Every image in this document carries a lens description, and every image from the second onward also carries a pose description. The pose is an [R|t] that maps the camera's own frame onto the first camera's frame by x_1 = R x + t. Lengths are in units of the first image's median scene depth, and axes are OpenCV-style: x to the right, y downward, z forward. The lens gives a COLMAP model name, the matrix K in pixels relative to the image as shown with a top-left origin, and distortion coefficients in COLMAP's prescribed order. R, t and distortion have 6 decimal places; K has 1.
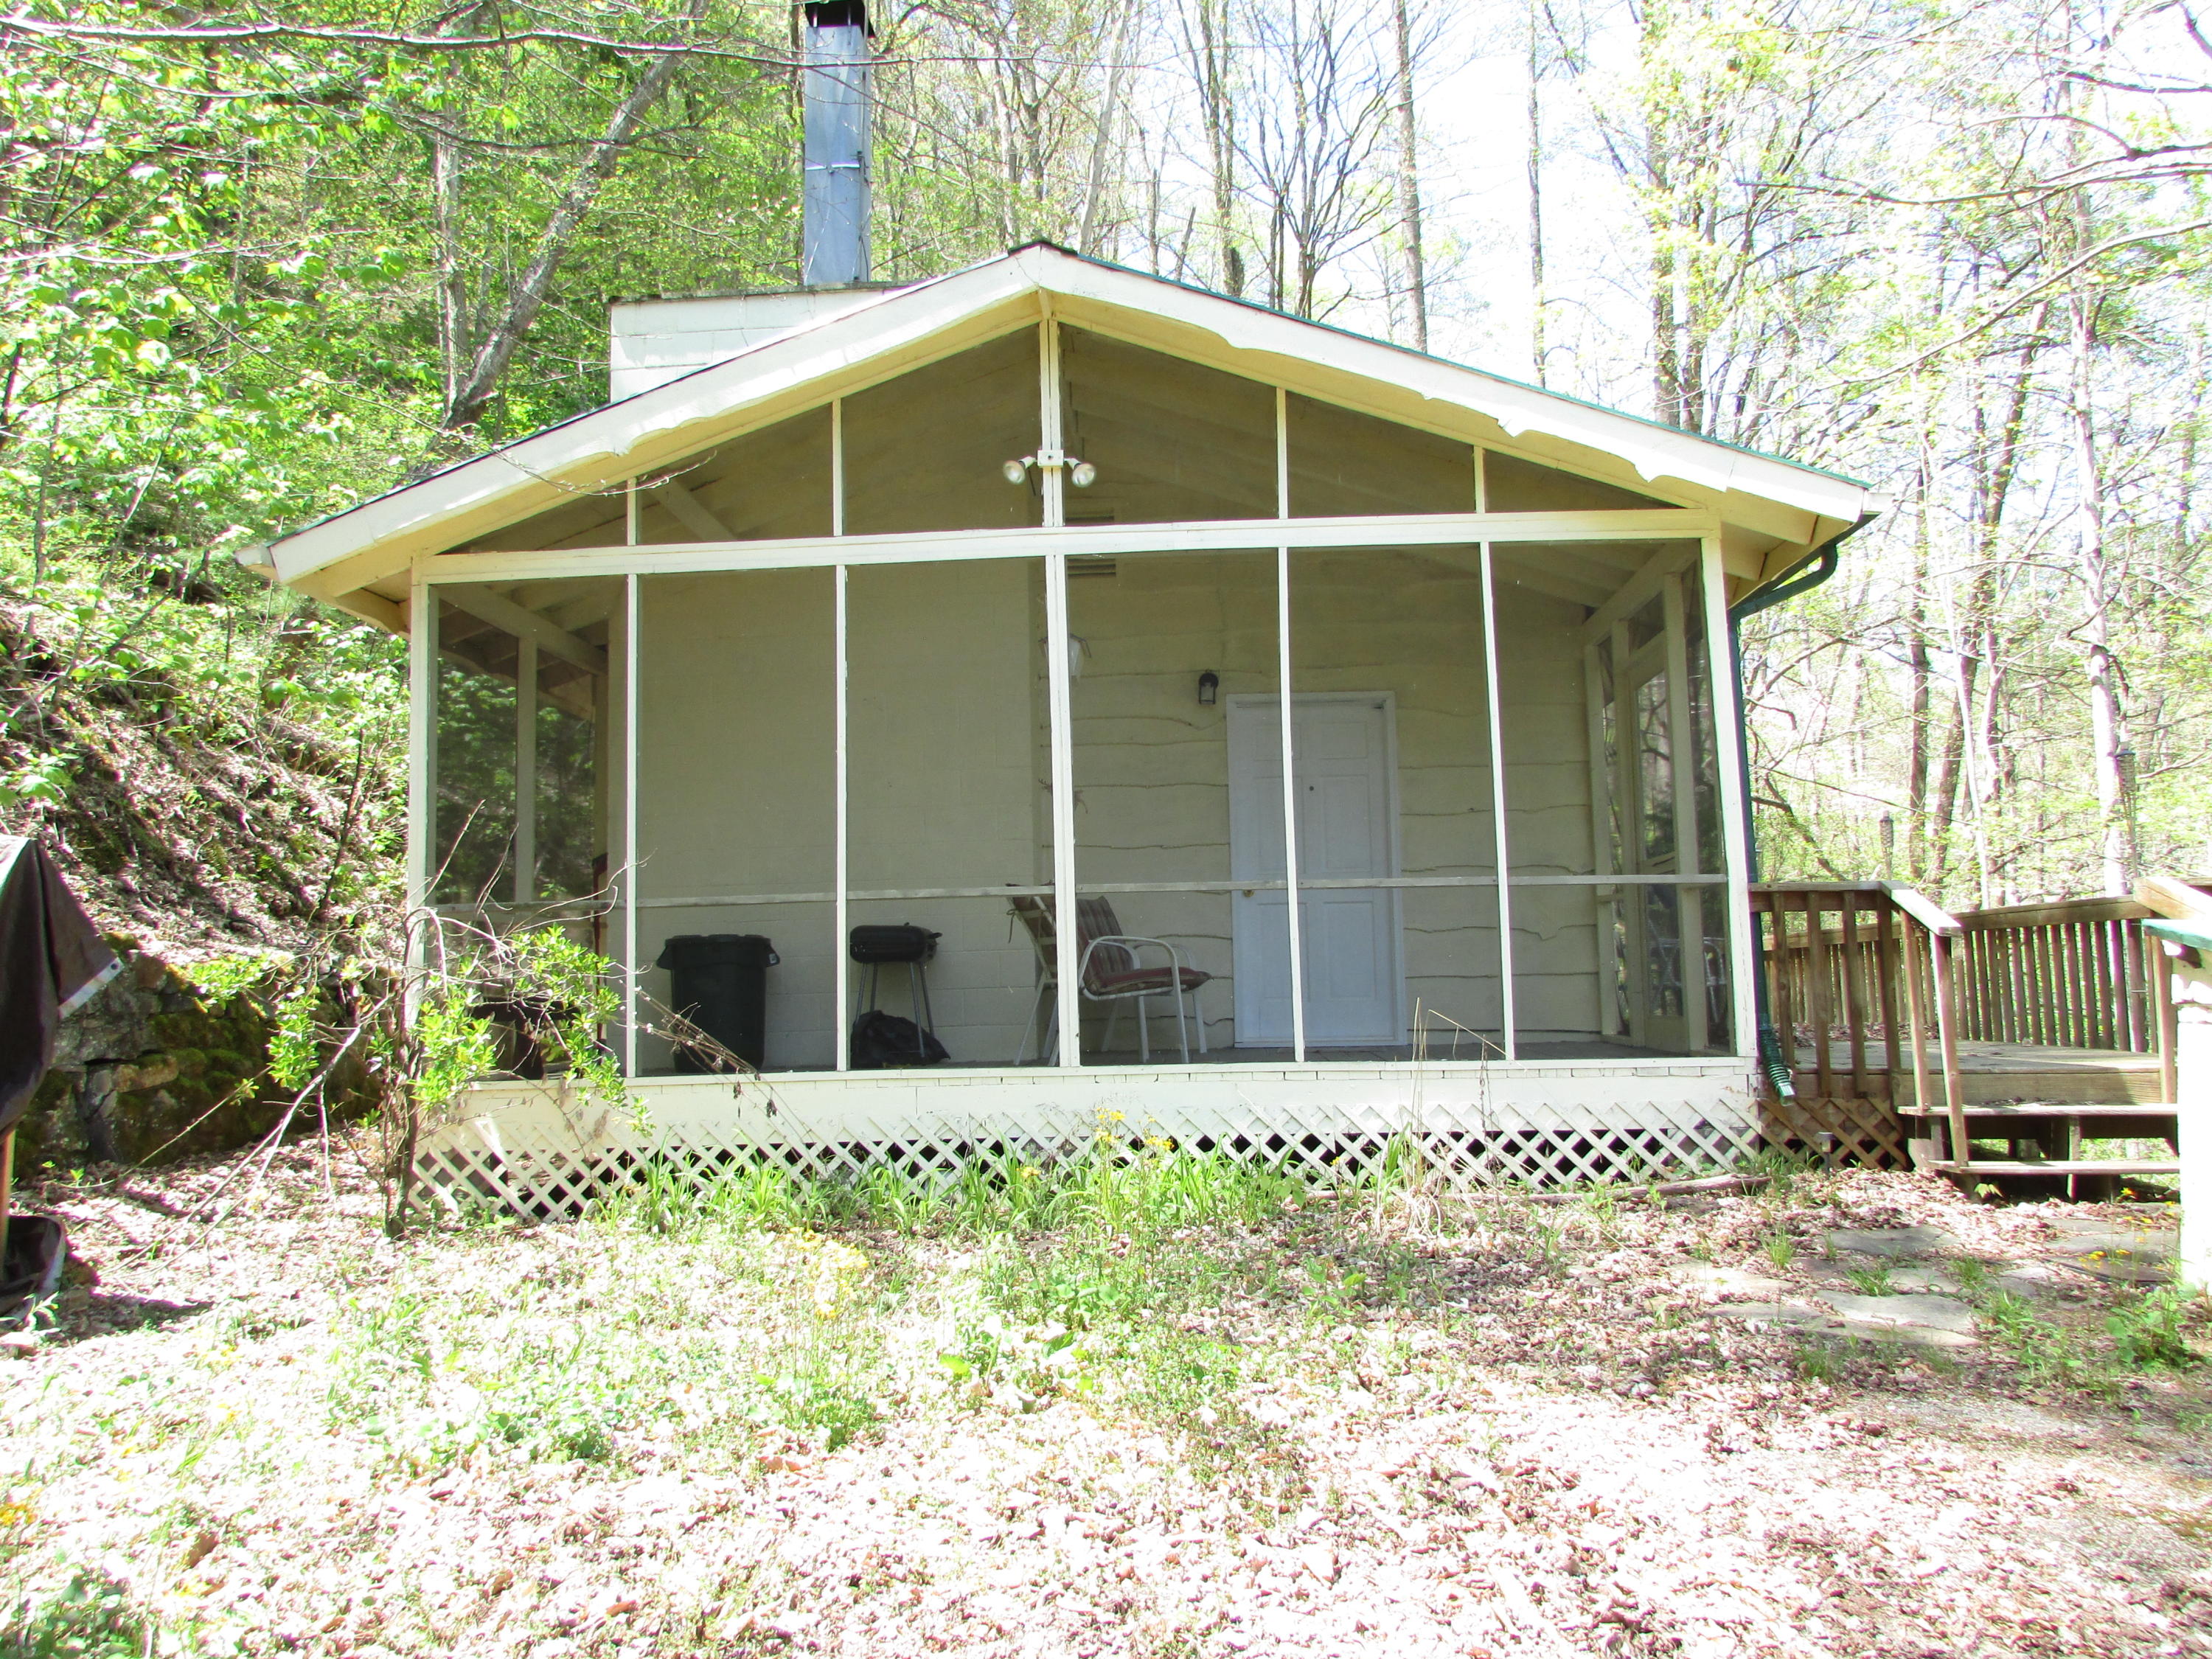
lens RADIAL K [[1571.9, 0, 1106.0], [0, 1571.9, 829.5], [0, 0, 1]] dist [-0.029063, 0.002449]
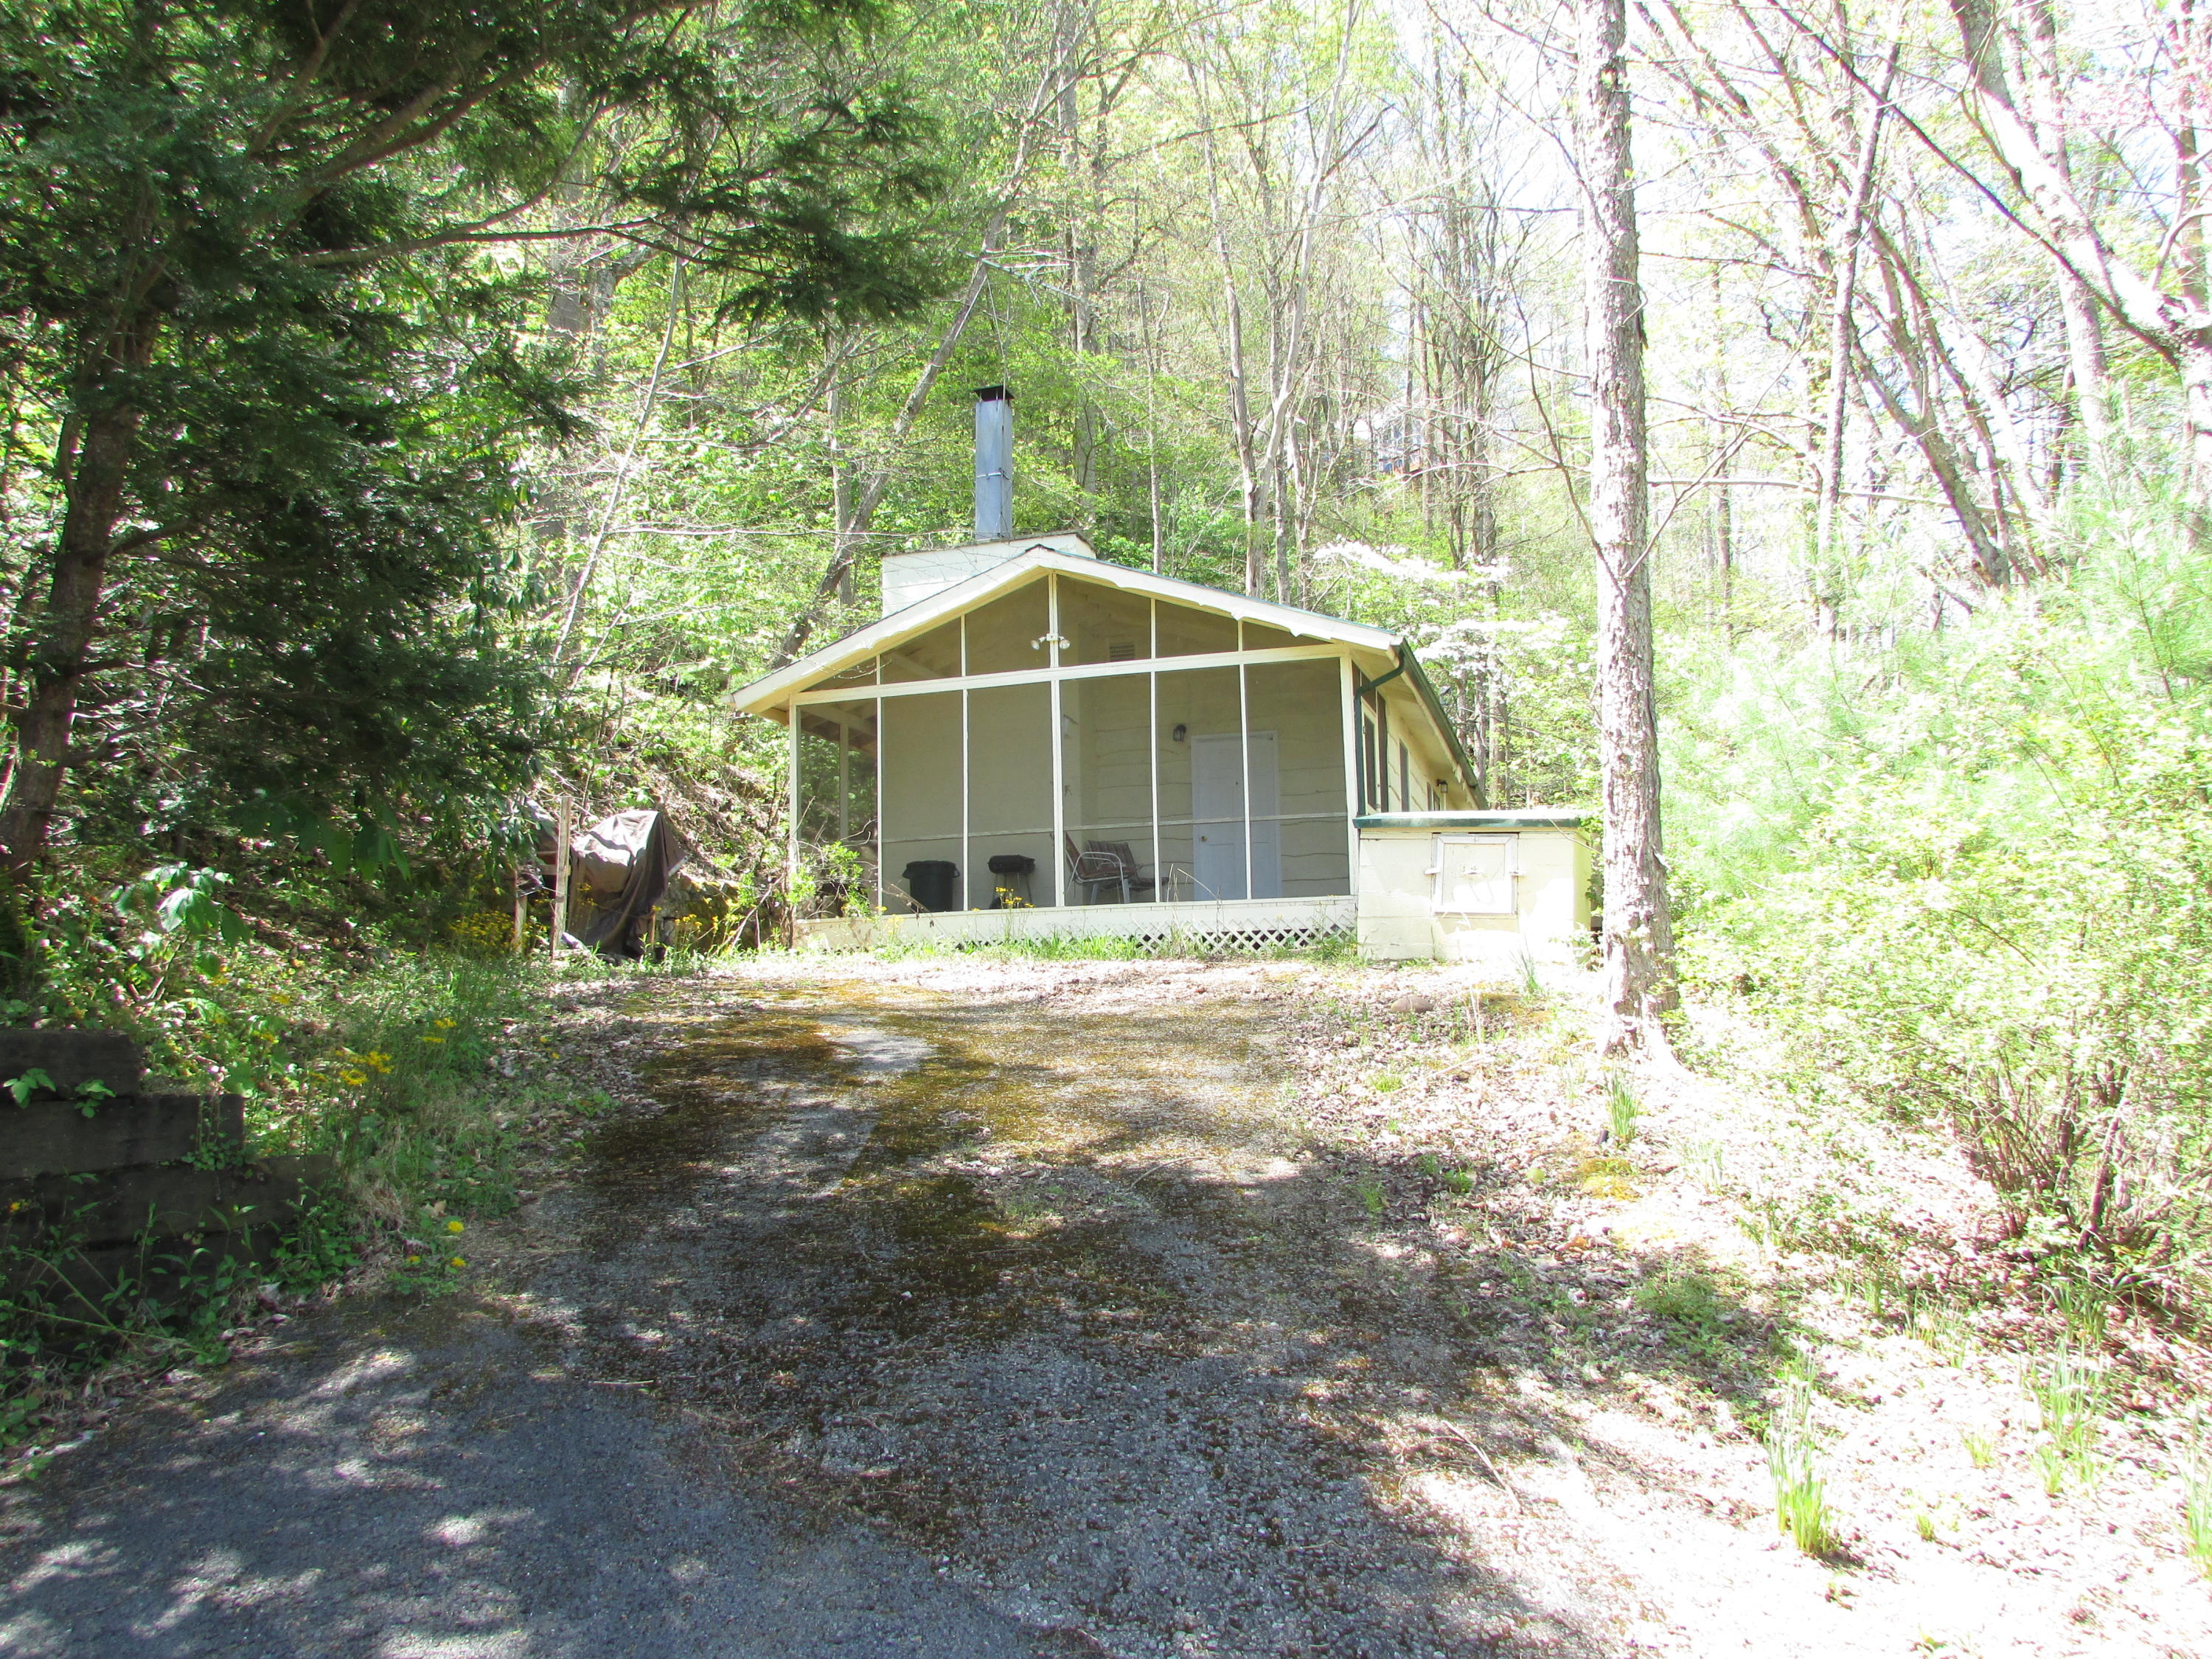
lens RADIAL K [[1597.9, 0, 1088.7], [0, 1597.9, 794.6], [0, 0, 1]] dist [-0.008409, 0.000118]
pose [[0.965591, -0.033177, -0.257939, 0.591464], [0.022355, 0.998747, -0.044775, 0.090471], [0.259101, 0.037468, 0.965123, -1.169986]]
